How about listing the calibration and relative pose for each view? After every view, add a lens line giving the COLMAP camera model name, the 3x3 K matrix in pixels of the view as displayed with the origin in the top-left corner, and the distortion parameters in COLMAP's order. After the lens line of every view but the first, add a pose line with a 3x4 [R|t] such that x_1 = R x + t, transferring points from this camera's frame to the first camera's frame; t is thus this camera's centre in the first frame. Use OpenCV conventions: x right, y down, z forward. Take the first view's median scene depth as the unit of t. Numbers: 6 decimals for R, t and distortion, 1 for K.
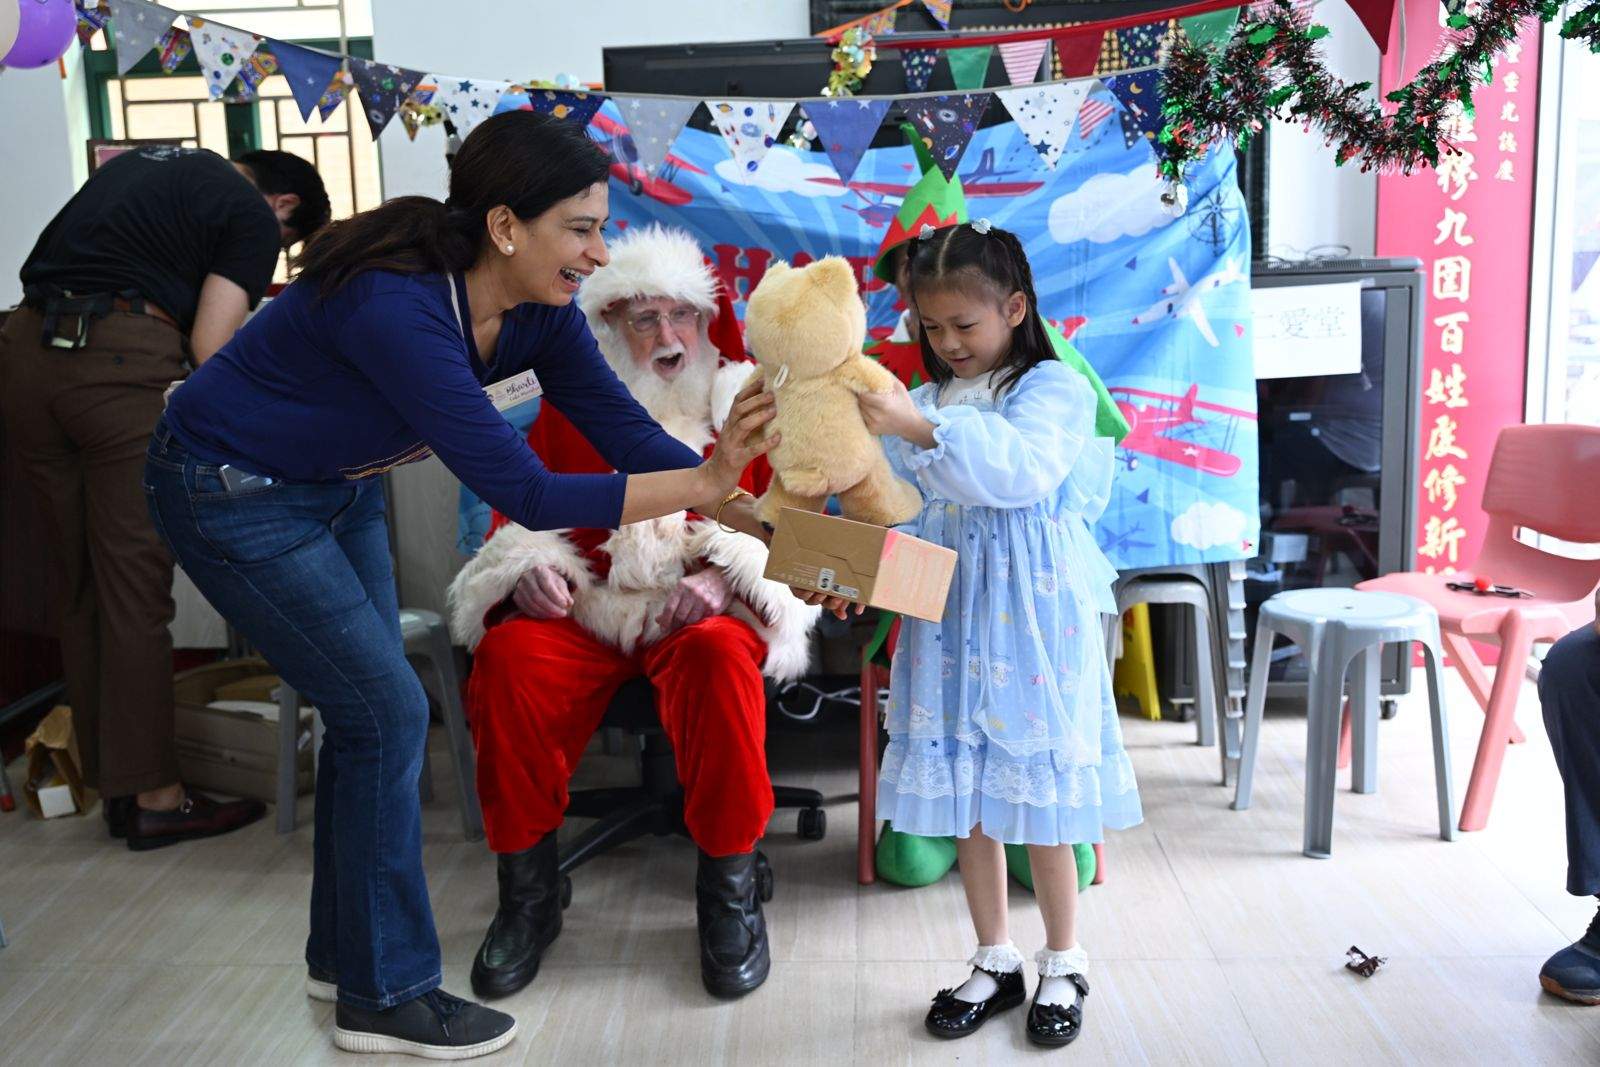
lens RADIAL K [[1607.2, 0, 806.8], [0, 1607.2, 506.3], [0, 0, 1]] dist [-0.004834, 0.015774]
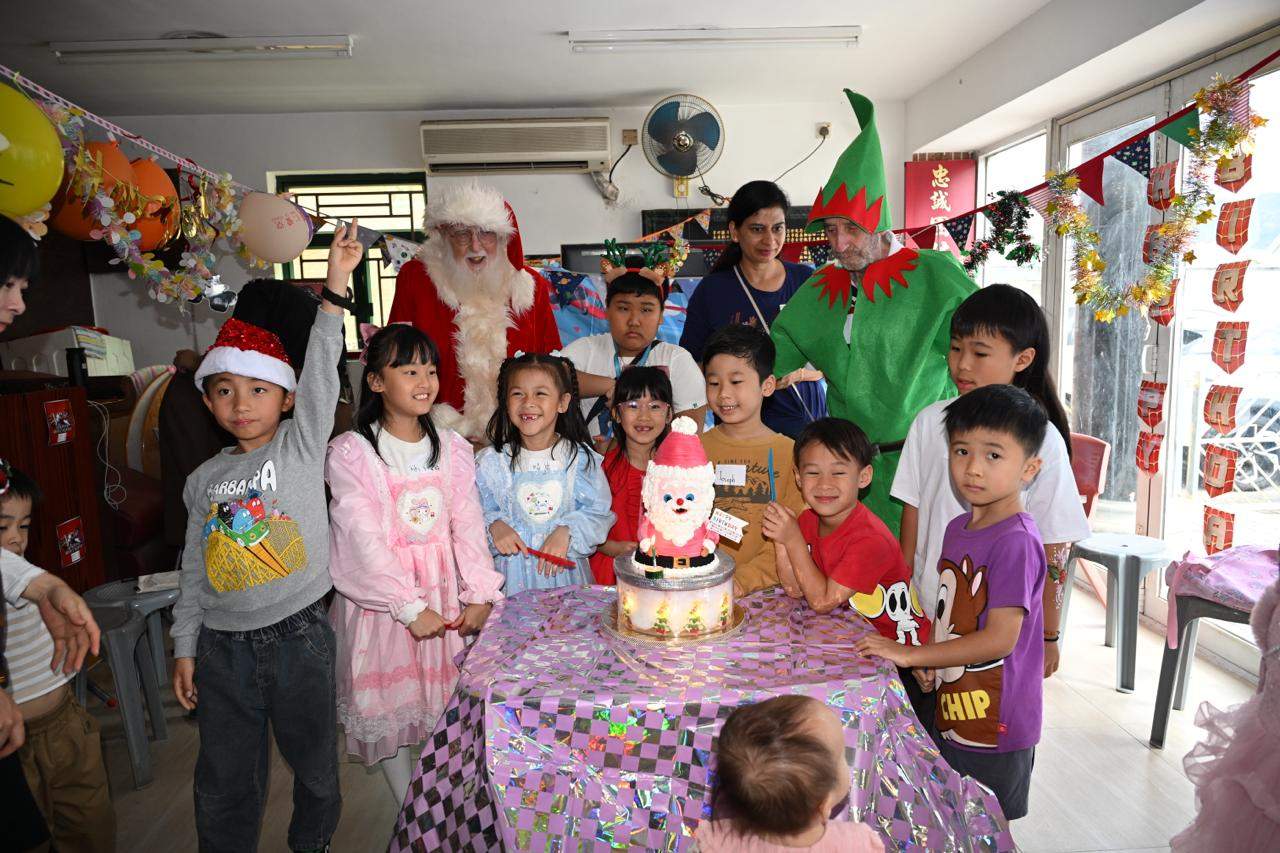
lens RADIAL K [[857.0, 0, 640.0], [0, 857.0, 426.5], [0, 0, 1]] dist [0.001423, -0.001729]
pose [[0.995961, -0.009429, 0.089288, -0.136060], [0.011773, 0.999599, -0.025766, -0.012449], [-0.089009, 0.026713, 0.995673, -0.155114]]
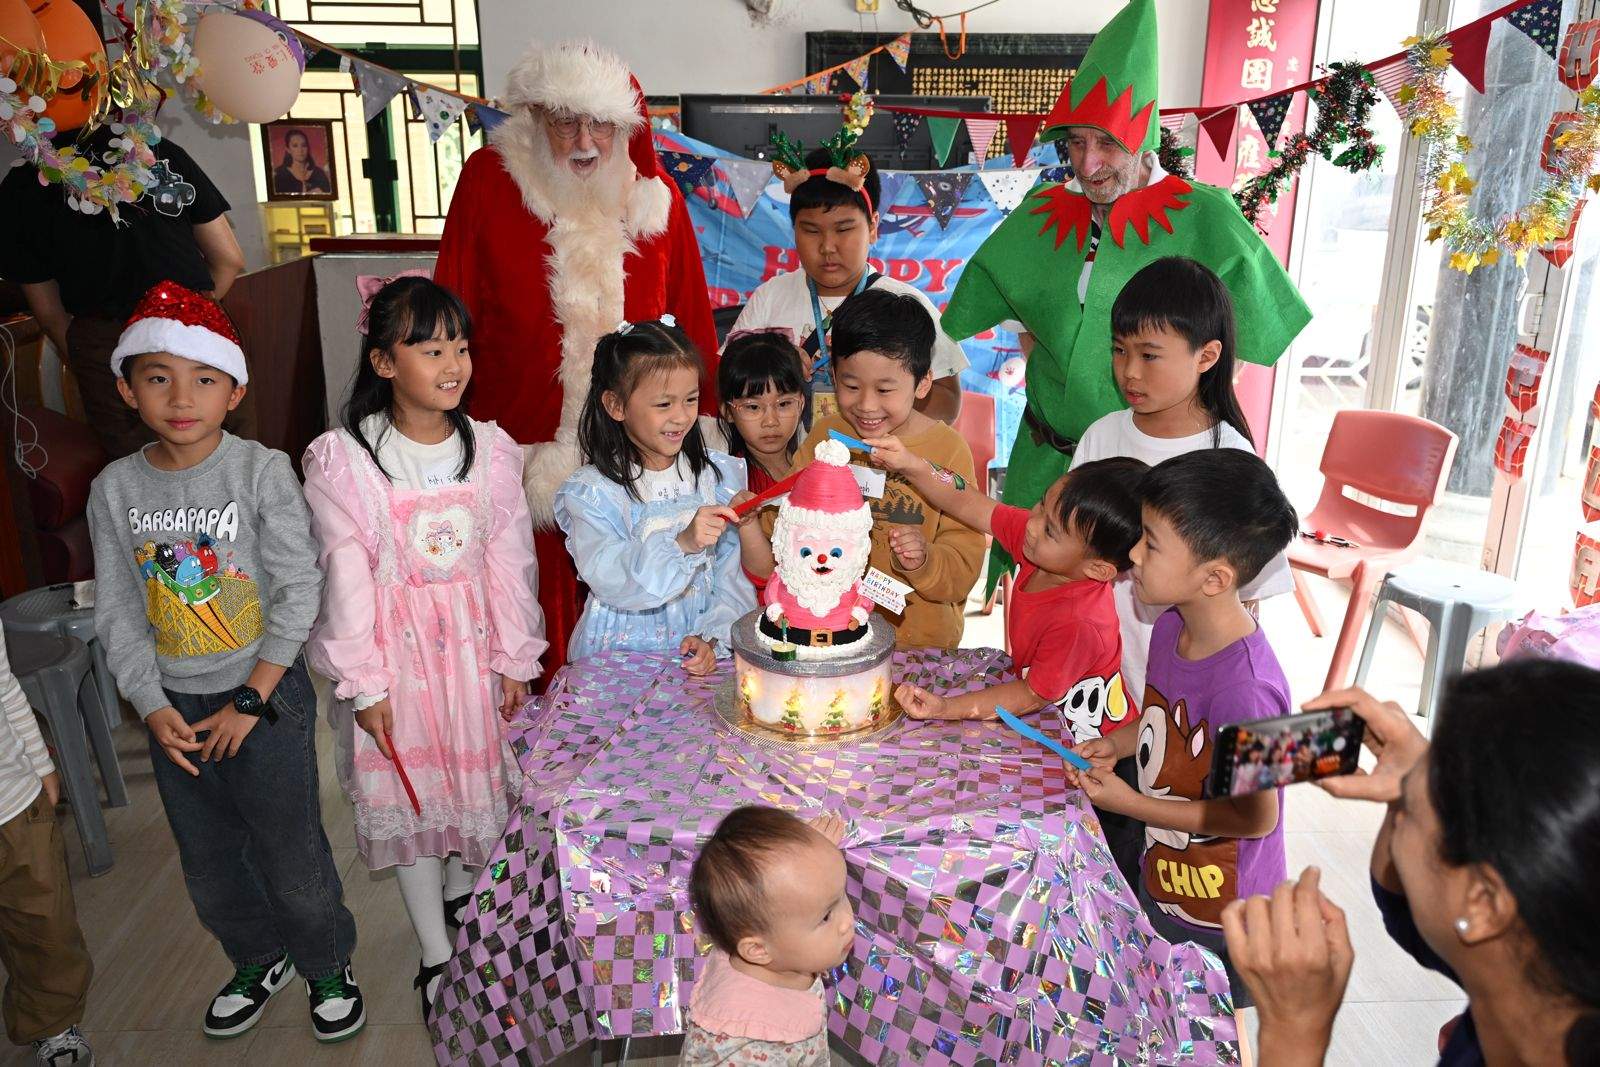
lens RADIAL K [[1274.5, 0, 812.2], [0, 1274.5, 526.1], [0, 0, 1]] dist [0.014256, -0.012626]
pose [[0.995185, 0.009903, 0.097509, -0.126220], [-0.023587, 0.989842, 0.140202, -0.072256], [-0.095130, -0.141827, 0.985310, -0.195078]]
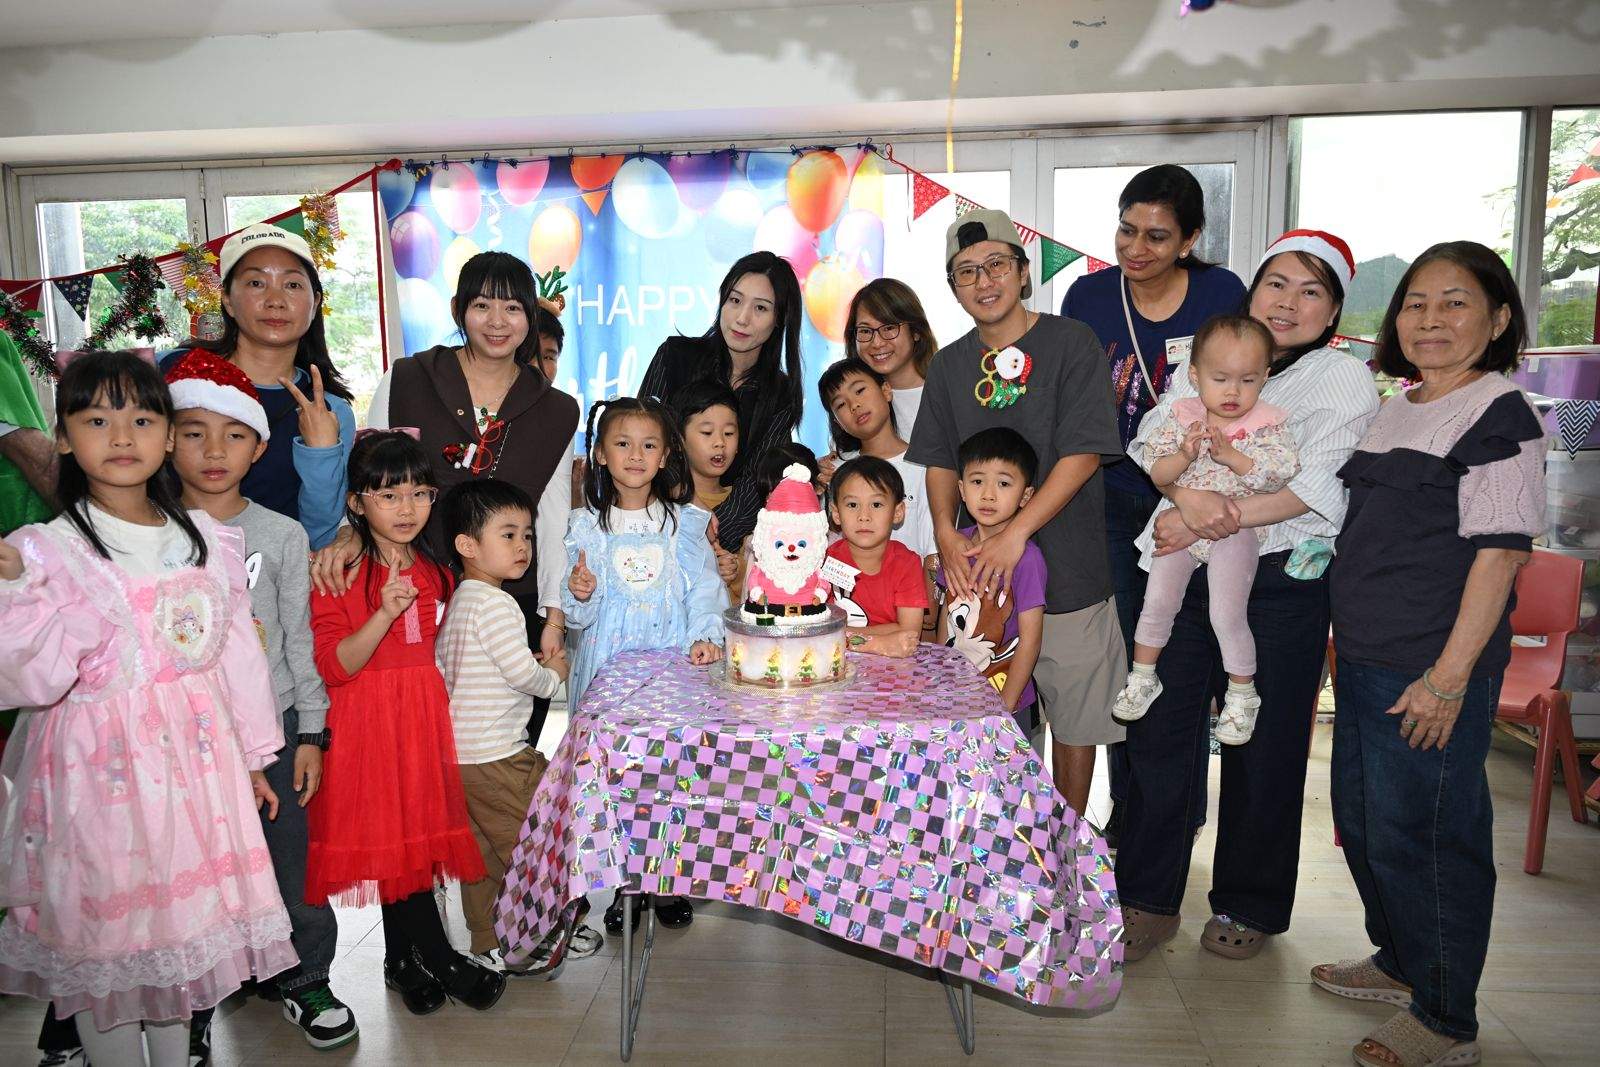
lens RADIAL K [[1070.6, 0, 797.5], [0, 1070.6, 522.6], [0, 0, 1]] dist [0.006145, -0.001956]
pose [[-0.004162, -0.075127, 0.997165, -0.682429], [0.177751, 0.981239, 0.074669, 0.000348], [-0.984067, 0.177558, 0.009270, 0.132185]]
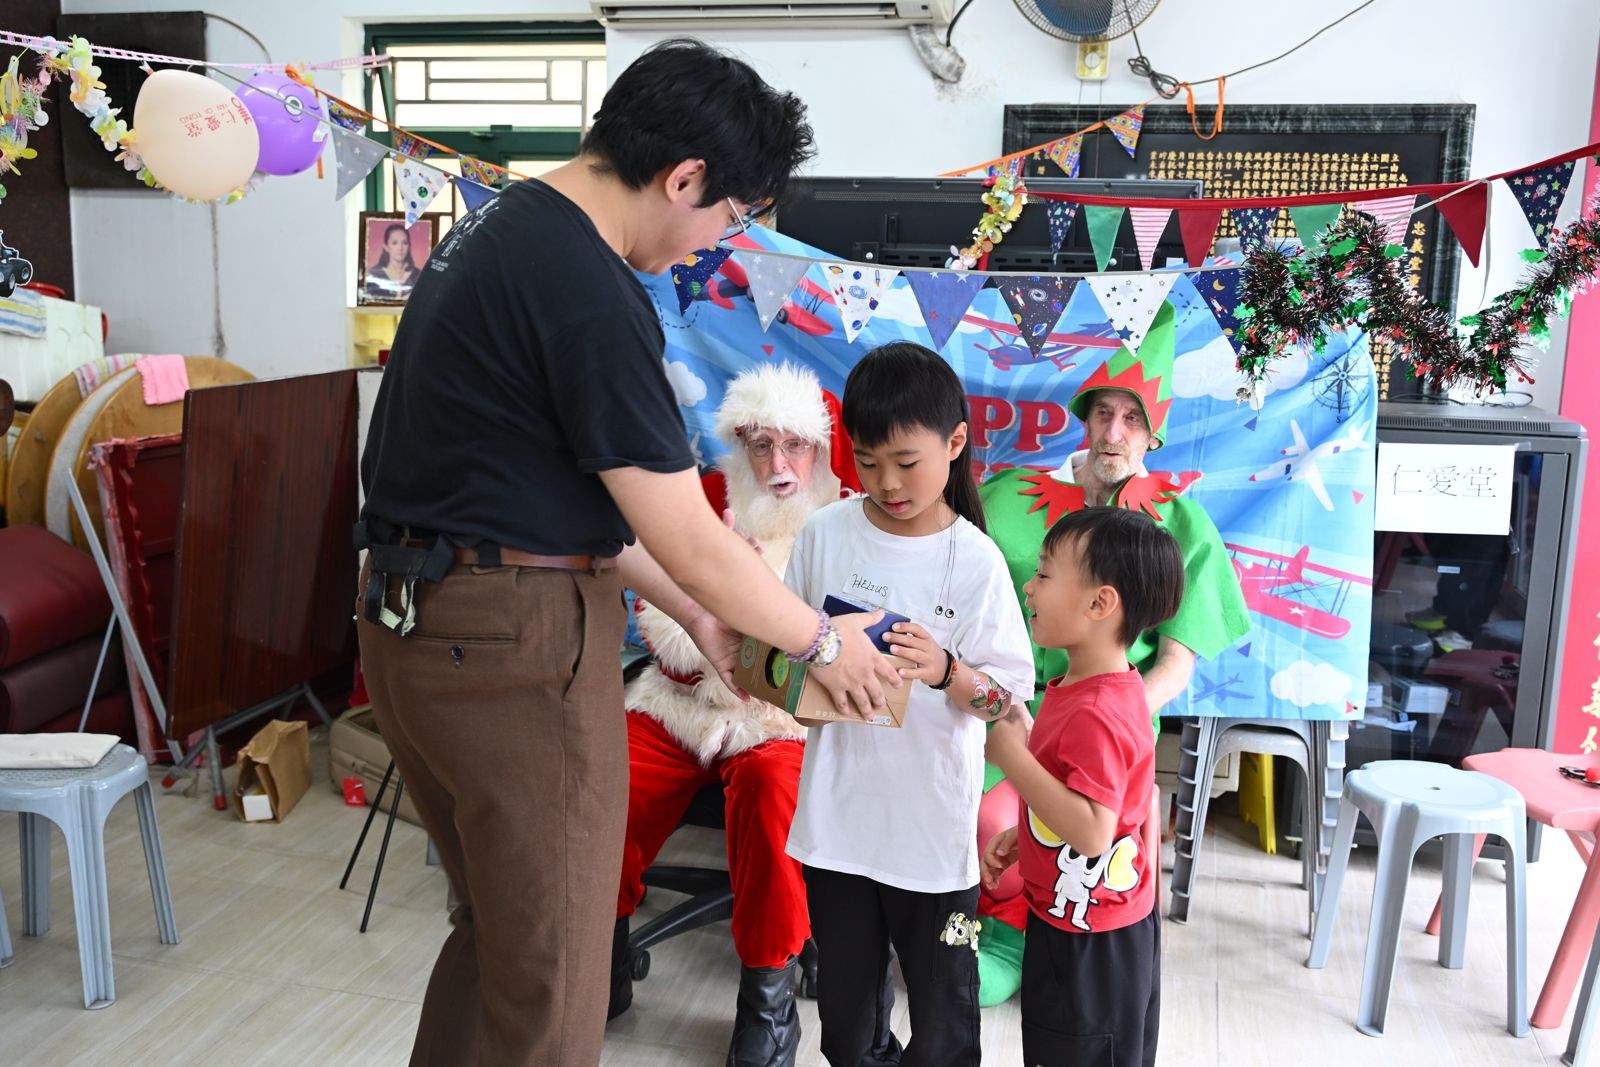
lens RADIAL K [[1566.7, 0, 792.5], [0, 1566.7, 525.0], [0, 0, 1]] dist [0.003859, -0.015079]
pose [[0.976486, 0.091049, -0.195409, 0.116792], [-0.088242, 0.995833, 0.023041, -0.083072], [0.196692, -0.005256, 0.980451, -0.031867]]
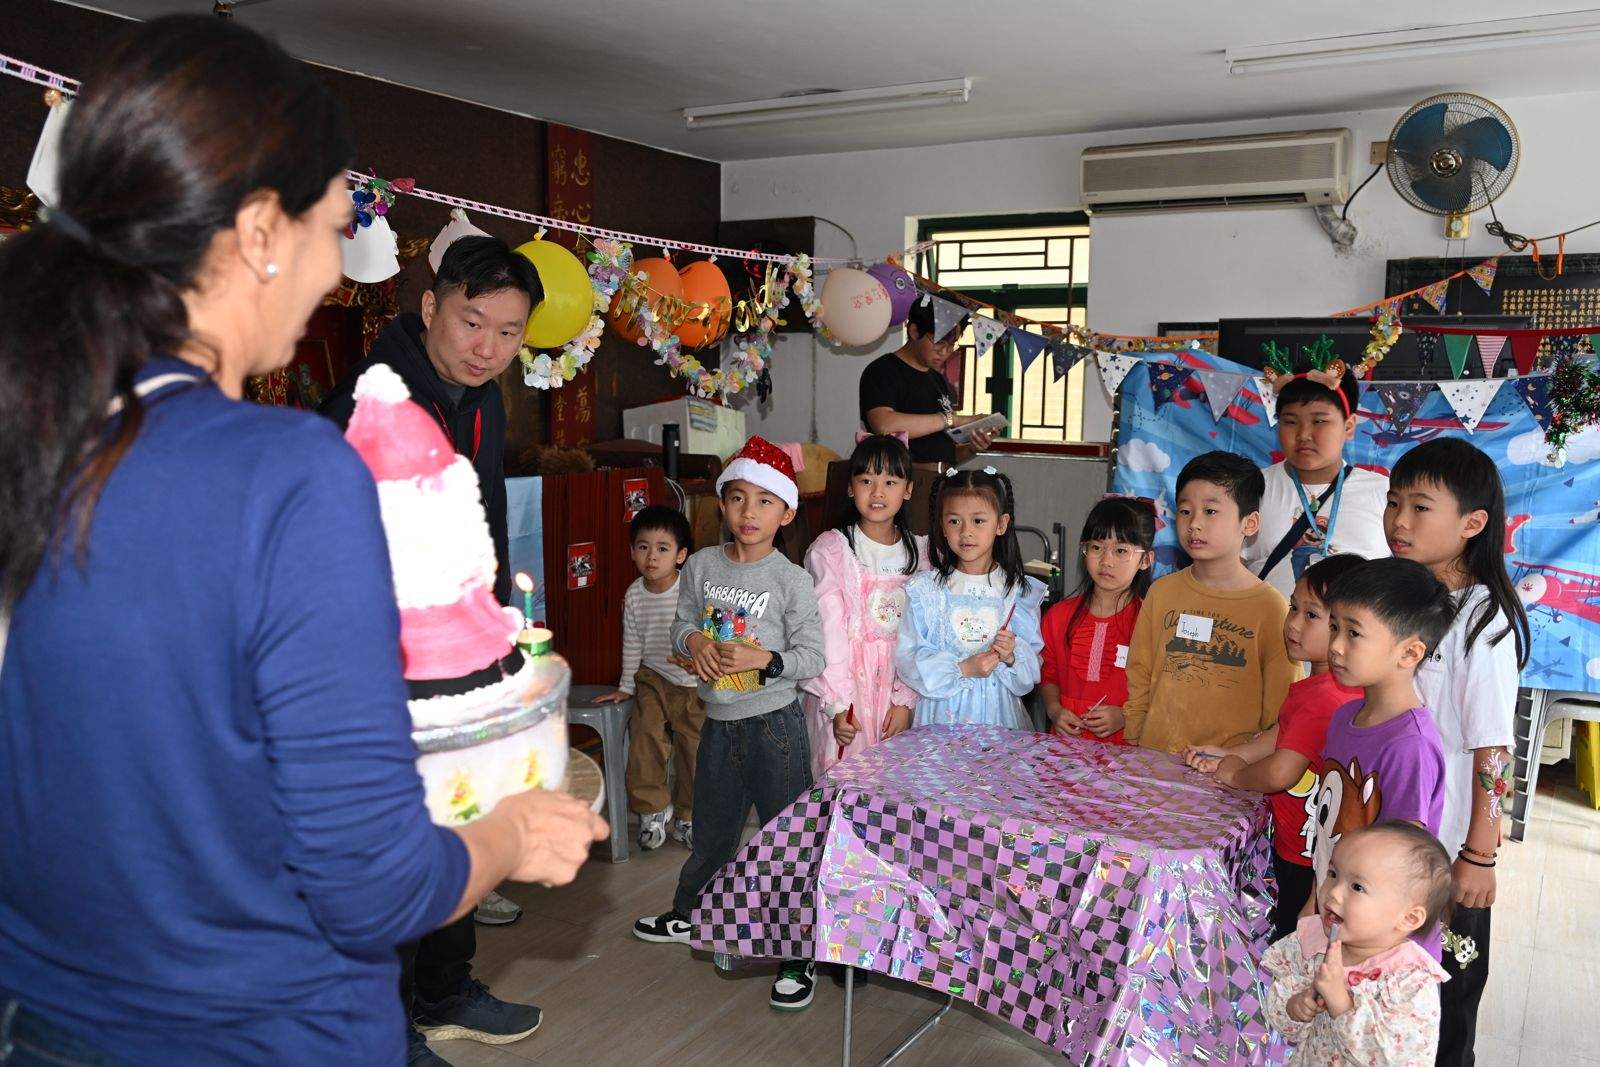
lens RADIAL K [[1375.6, 0, 800.0], [0, 1375.6, 533.5], [0, 0, 1]] dist [0.035758, -0.021920]
pose [[0.886440, 0.095300, -0.452925, 0.155907], [-0.107898, 0.994160, -0.001990, -0.026353], [0.450091, 0.050634, 0.891546, -0.434622]]
